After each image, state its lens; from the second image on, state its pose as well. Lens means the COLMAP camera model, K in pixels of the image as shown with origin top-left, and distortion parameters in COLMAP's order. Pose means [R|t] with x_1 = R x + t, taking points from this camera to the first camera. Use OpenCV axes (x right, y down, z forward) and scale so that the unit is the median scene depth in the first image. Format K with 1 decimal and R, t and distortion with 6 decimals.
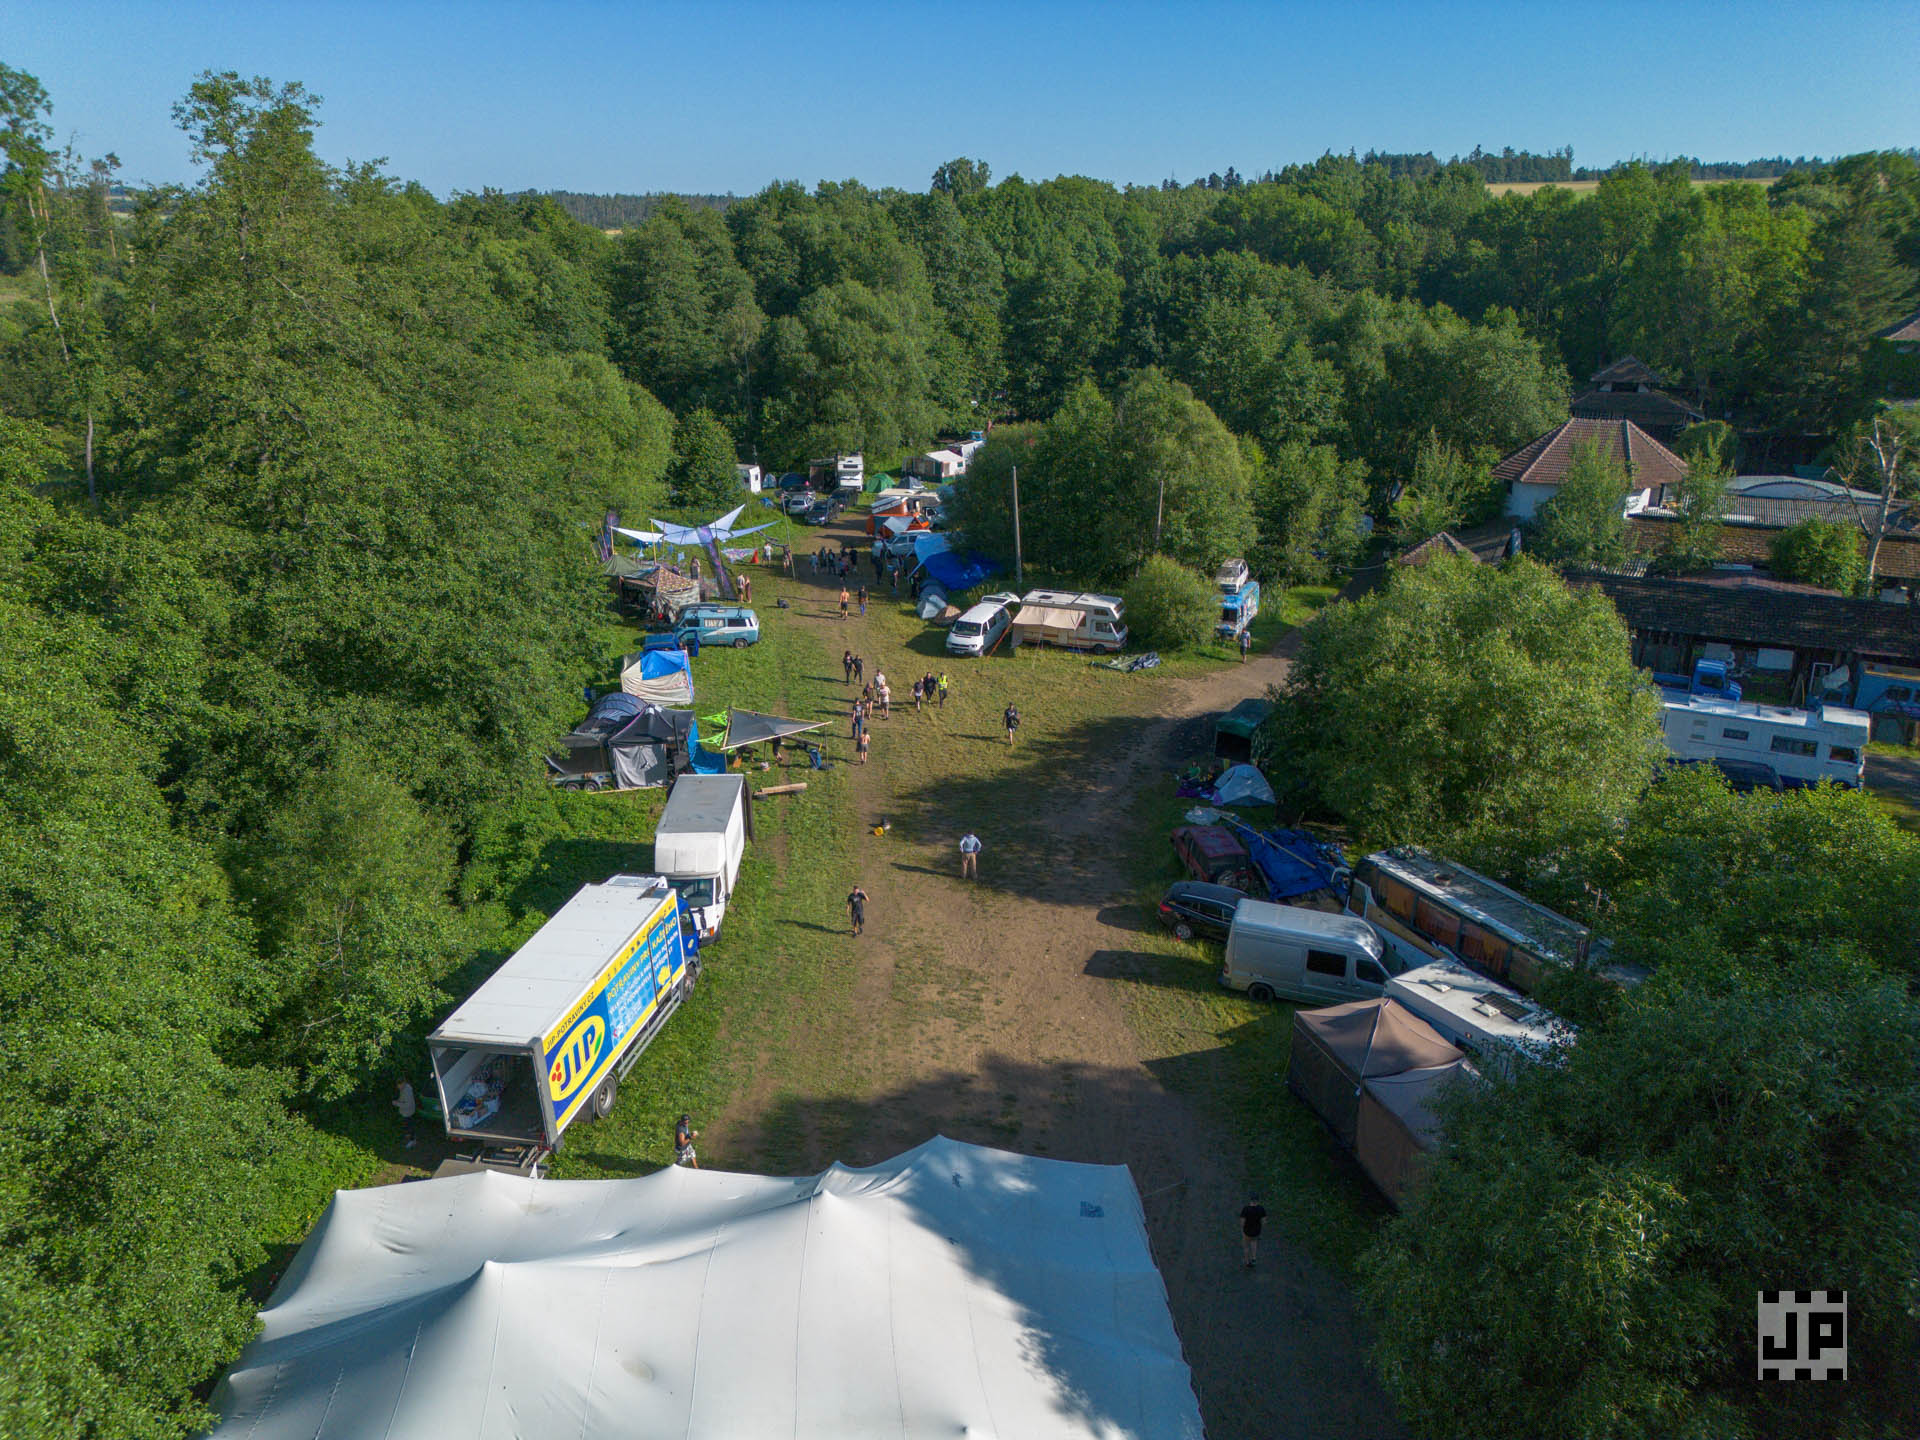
lens RADIAL K [[1381.9, 0, 960.0], [0, 1381.9, 720.0], [0, 0, 1]] dist [0.061416, -0.039744]
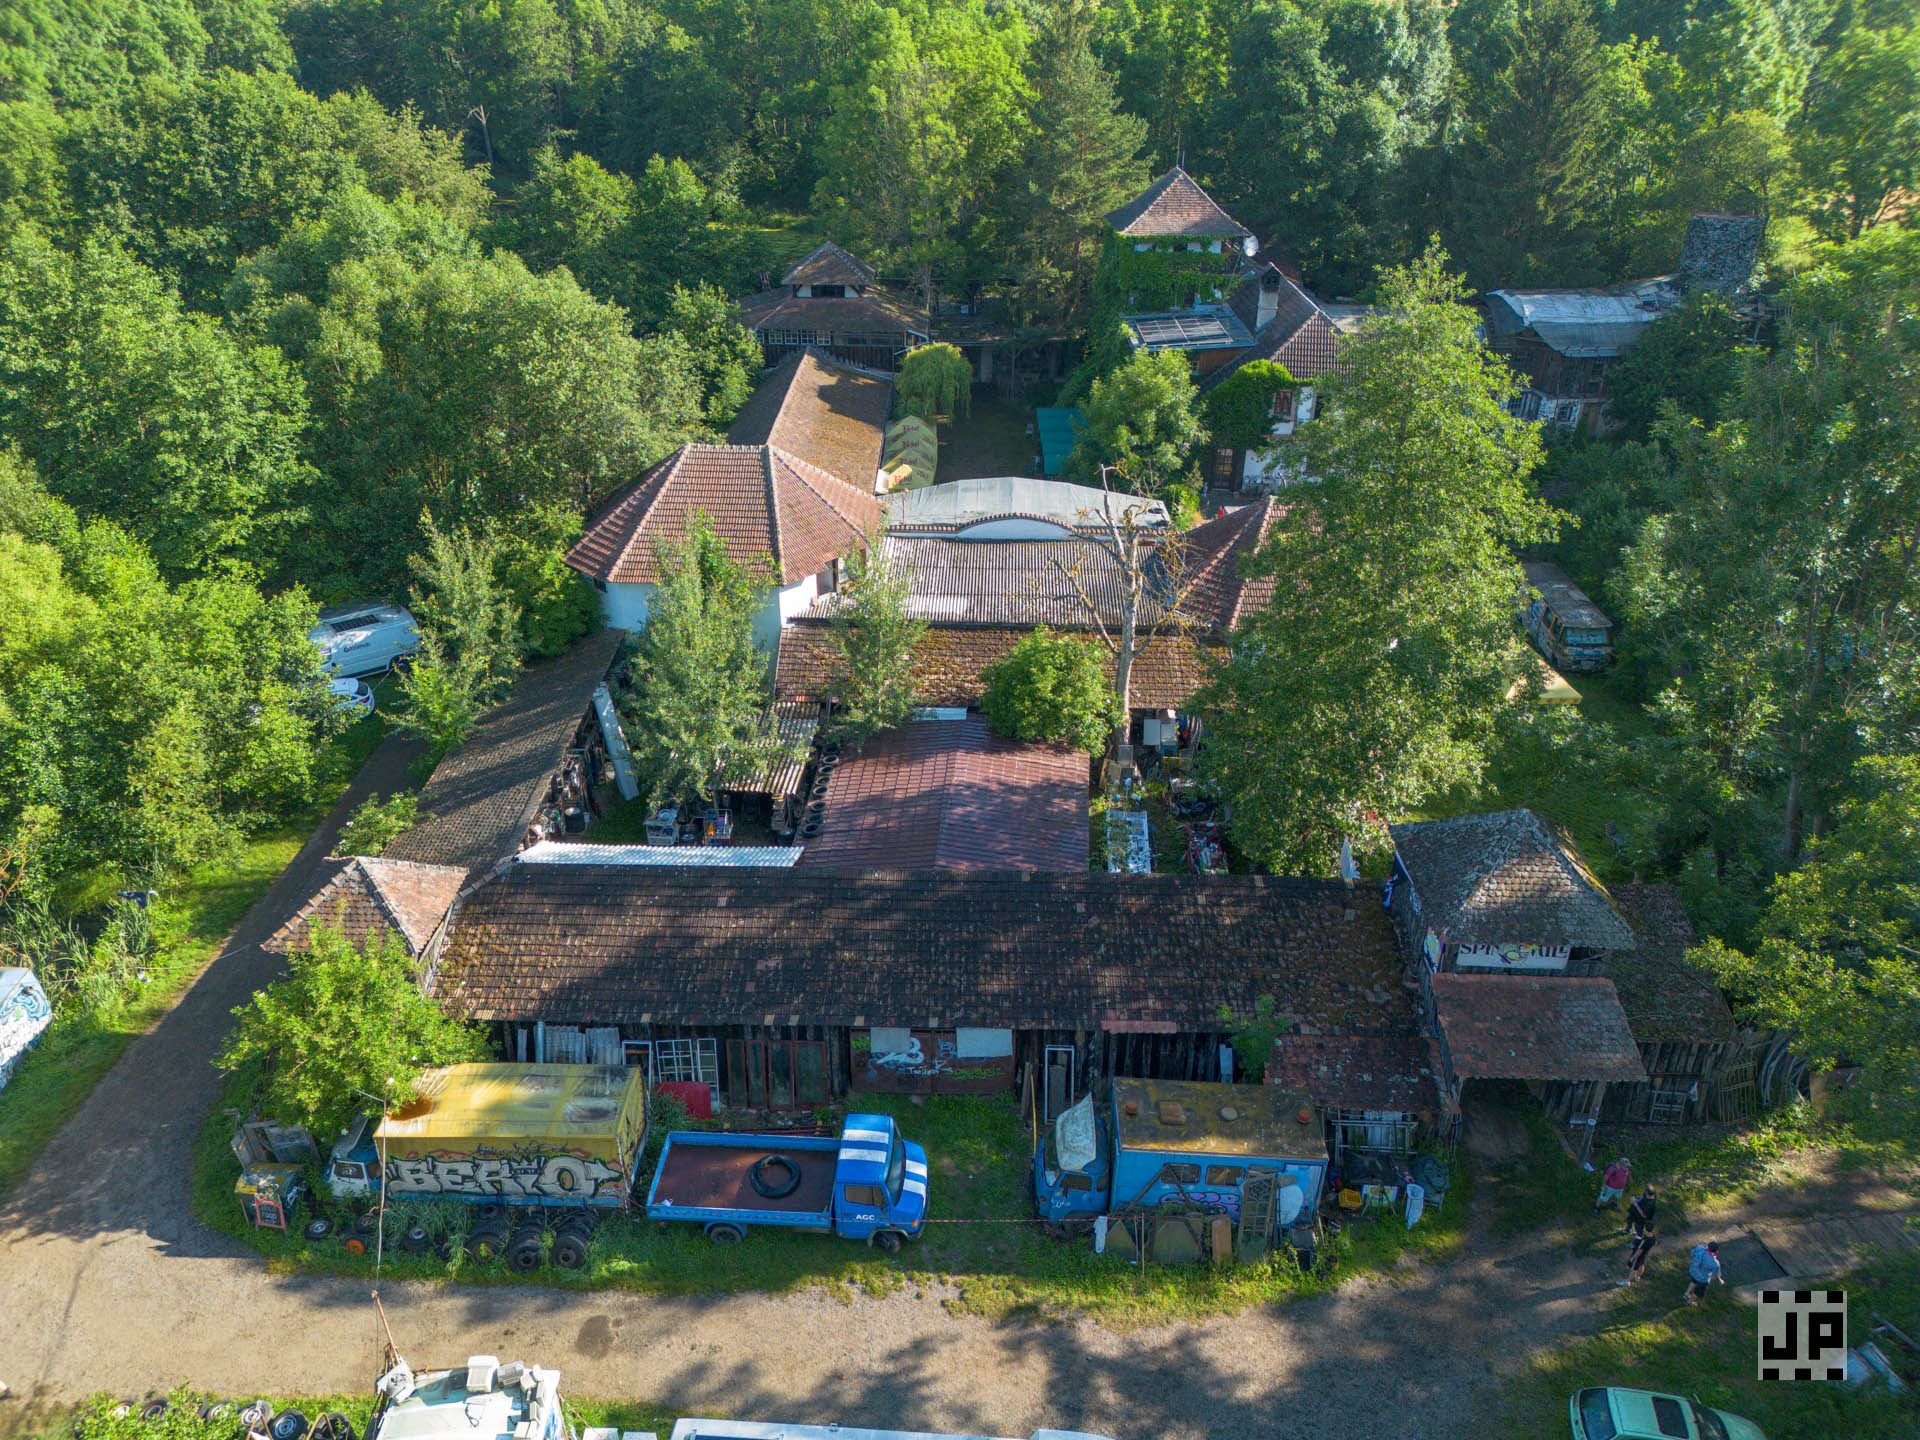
lens RADIAL K [[1381.9, 0, 960.0], [0, 1381.9, 720.0], [0, 0, 1]] dist [0.061416, -0.039744]
pose [[0.903680, -0.201600, 0.377784, 0.267939], [0.138464, 0.972417, 0.187705, -0.178367], [-0.405205, -0.117316, 0.906668, 0.363073]]
